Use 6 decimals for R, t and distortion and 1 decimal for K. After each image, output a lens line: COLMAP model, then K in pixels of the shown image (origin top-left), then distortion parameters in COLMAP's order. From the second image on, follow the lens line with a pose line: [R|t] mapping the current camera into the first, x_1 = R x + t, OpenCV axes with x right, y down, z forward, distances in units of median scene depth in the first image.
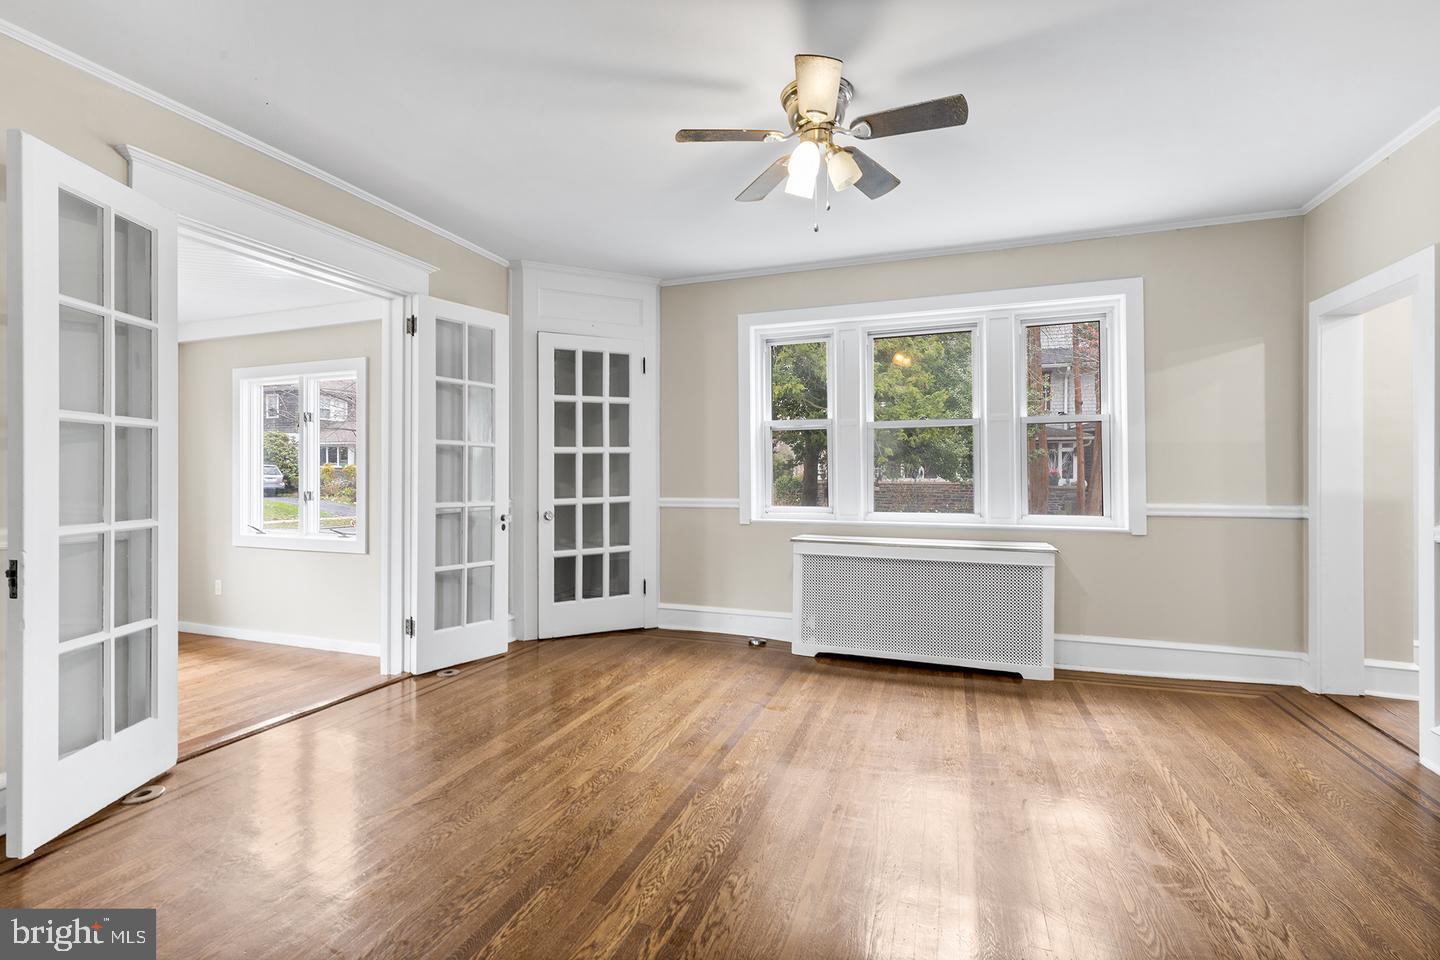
lens RADIAL K [[652.2, 0, 704.6], [0, 652.2, 475.1], [0, 0, 1]] dist [0.002011, 0.000270]
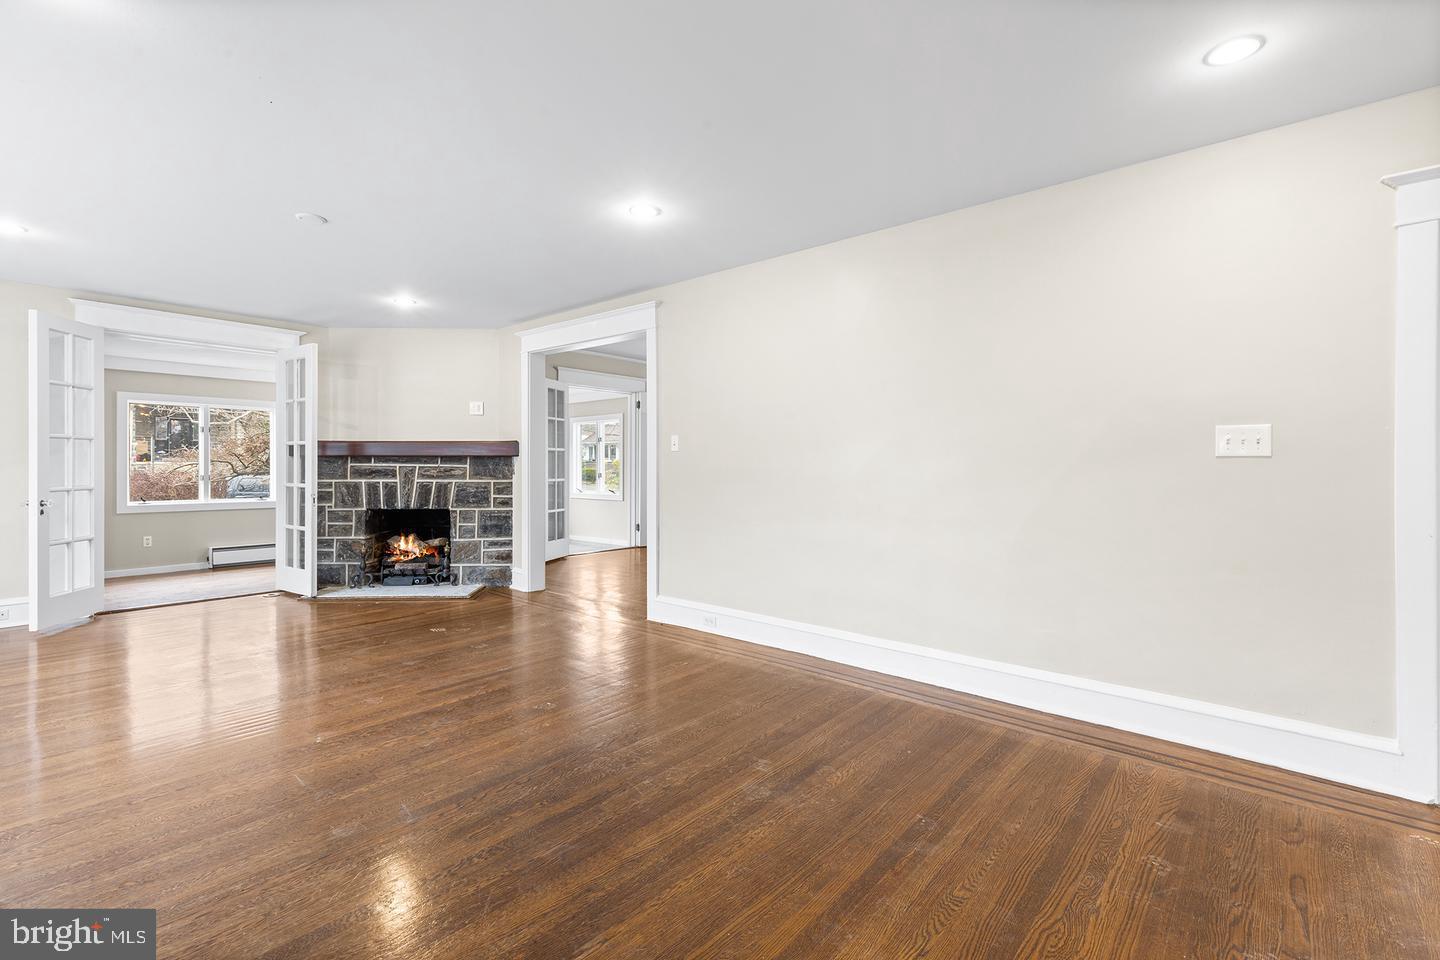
lens RADIAL K [[652.2, 0, 714.0], [0, 652.2, 467.7], [0, 0, 1]] dist [0.002011, 0.000270]
pose [[0.937520, -0.001389, -0.347929, 0.527518], [0.000461, 0.999996, -0.002751, 0.011636], [0.347931, 0.002419, 0.937517, -0.945351]]
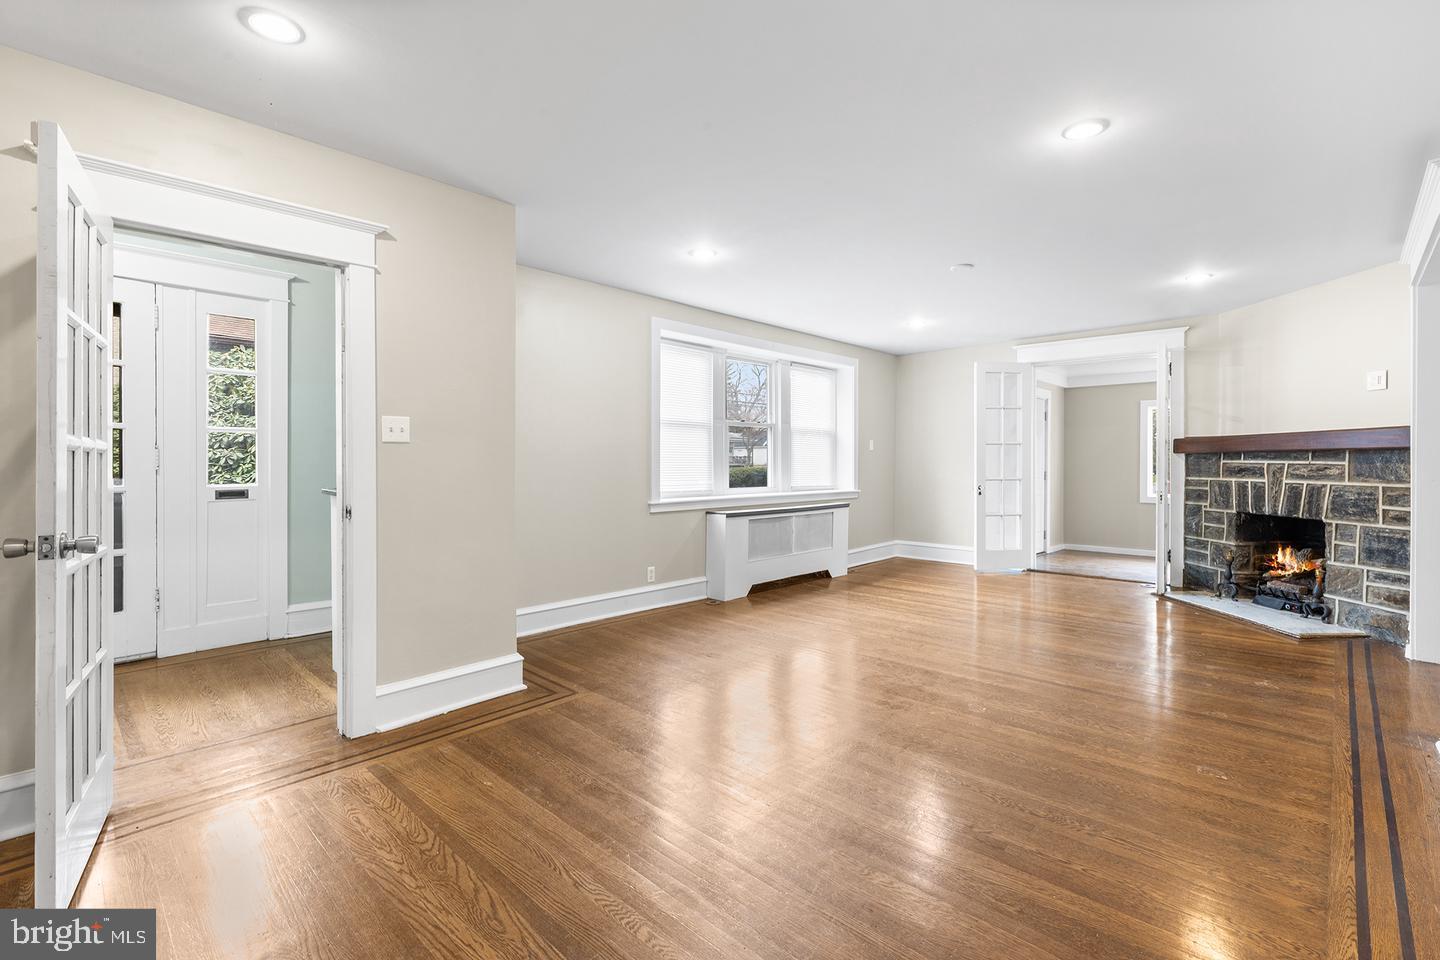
lens RADIAL K [[652.2, 0, 720.3], [0, 652.2, 465.4], [0, 0, 1]] dist [0.002011, 0.000270]
pose [[-0.392188, 0.001611, -0.919884, 0.836586], [-0.005002, 0.999980, 0.003884, 0.008512], [0.919872, 0.006124, -0.392172, -0.360831]]
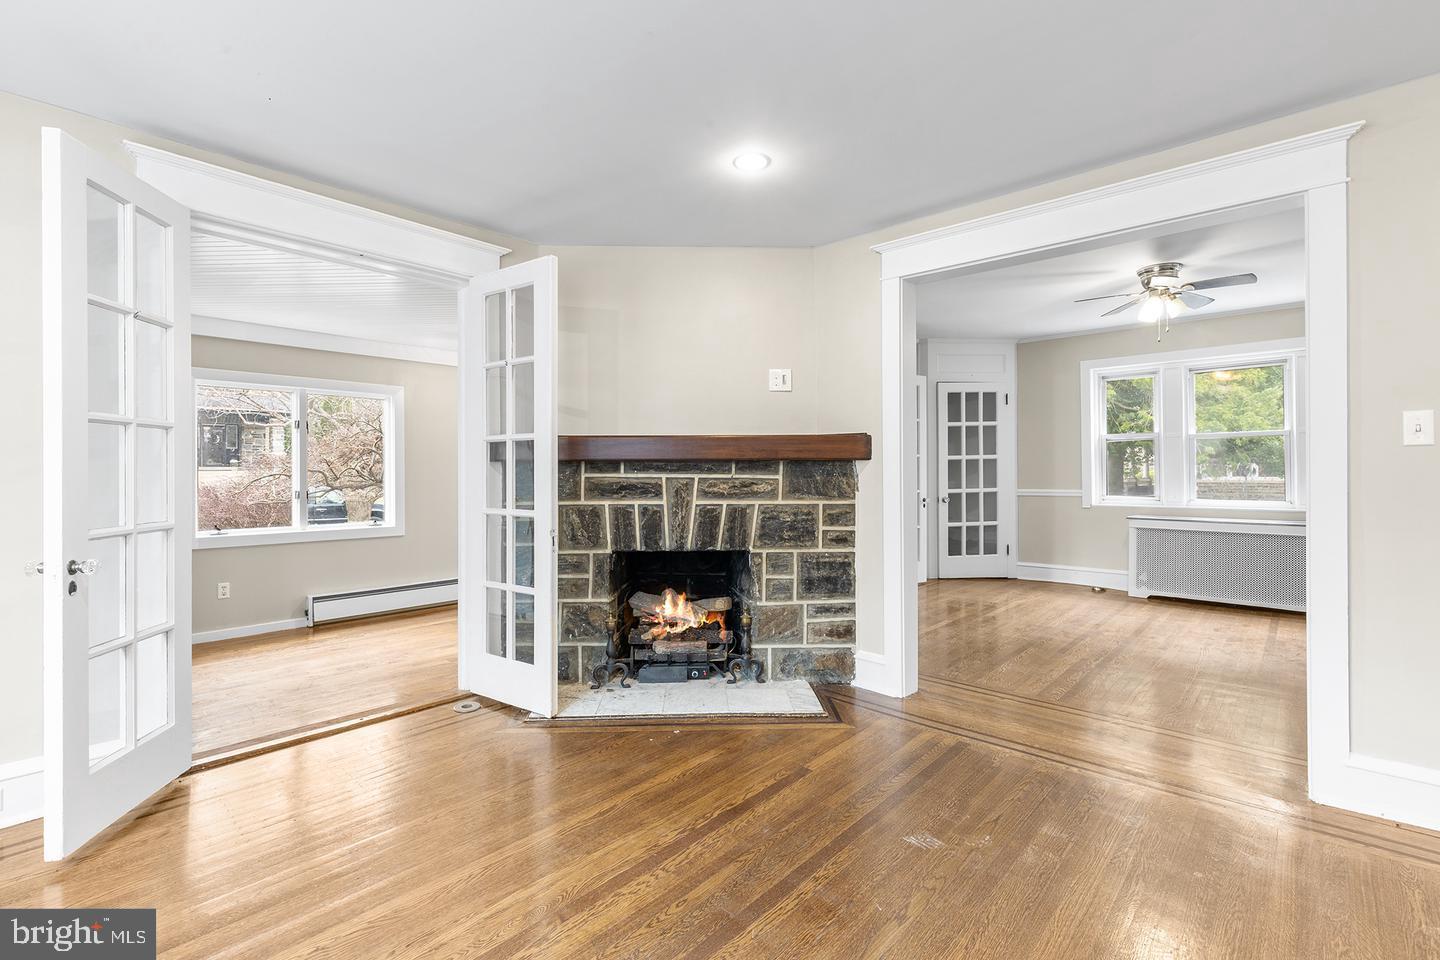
lens RADIAL K [[652.2, 0, 709.6], [0, 652.2, 472.7], [0, 0, 1]] dist [0.002011, 0.000270]
pose [[0.928926, -0.006310, -0.370211, -0.176953], [0.004549, 0.999974, -0.005630, 0.003537], [0.370237, 0.003546, 0.928931, -0.635458]]
